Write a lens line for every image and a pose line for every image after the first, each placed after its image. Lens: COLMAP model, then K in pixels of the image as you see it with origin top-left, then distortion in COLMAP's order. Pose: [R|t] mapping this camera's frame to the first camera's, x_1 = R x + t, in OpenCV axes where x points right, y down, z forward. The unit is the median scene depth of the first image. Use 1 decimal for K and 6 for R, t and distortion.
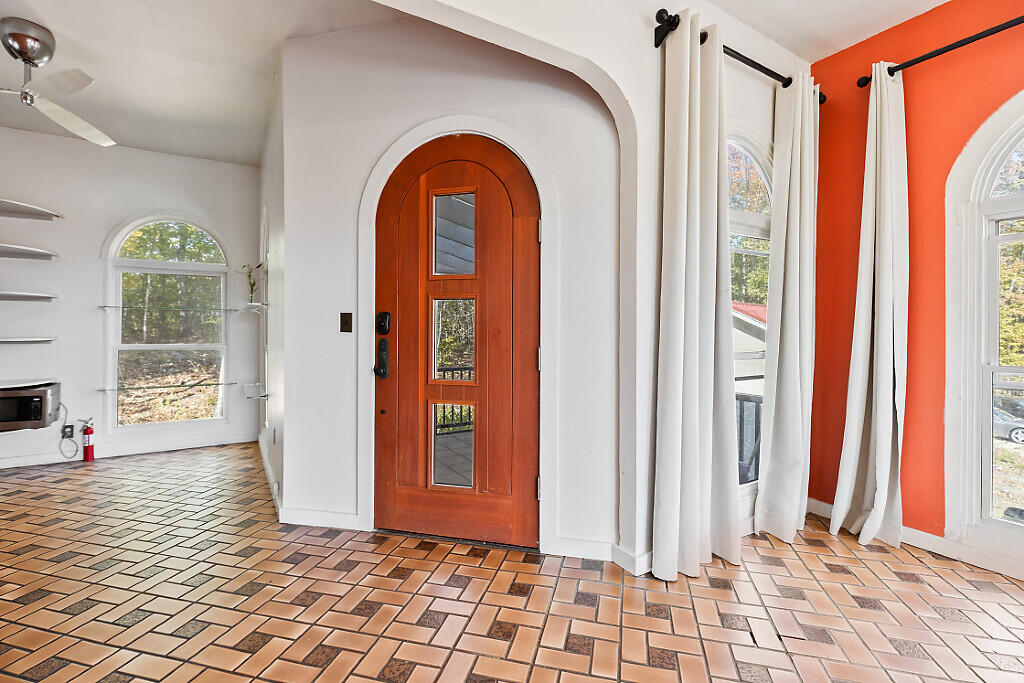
lens RADIAL K [[462.6, 0, 511.6], [0, 462.6, 338.0], [0, 0, 1]] dist [-0.002137, 0.000095]
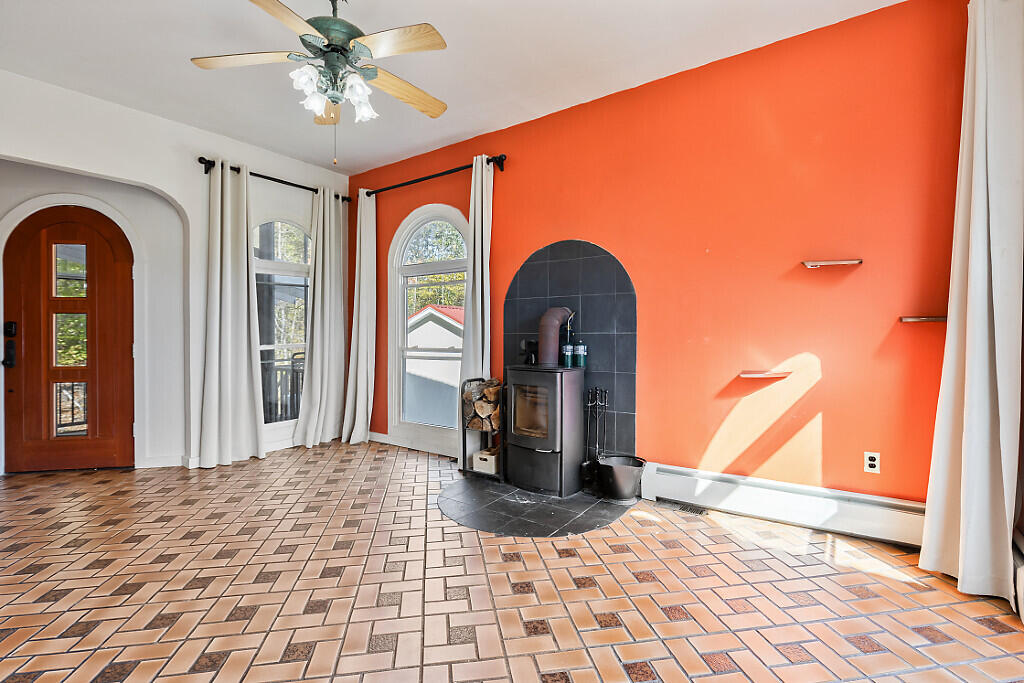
lens RADIAL K [[462.6, 0, 515.8], [0, 462.6, 334.9], [0, 0, 1]] dist [-0.002137, 0.000095]
pose [[0.915514, -0.014592, 0.402021, 0.594661], [0.016326, 0.999866, -0.000887, 0.012208], [-0.401954, 0.007376, 0.915630, -0.963913]]
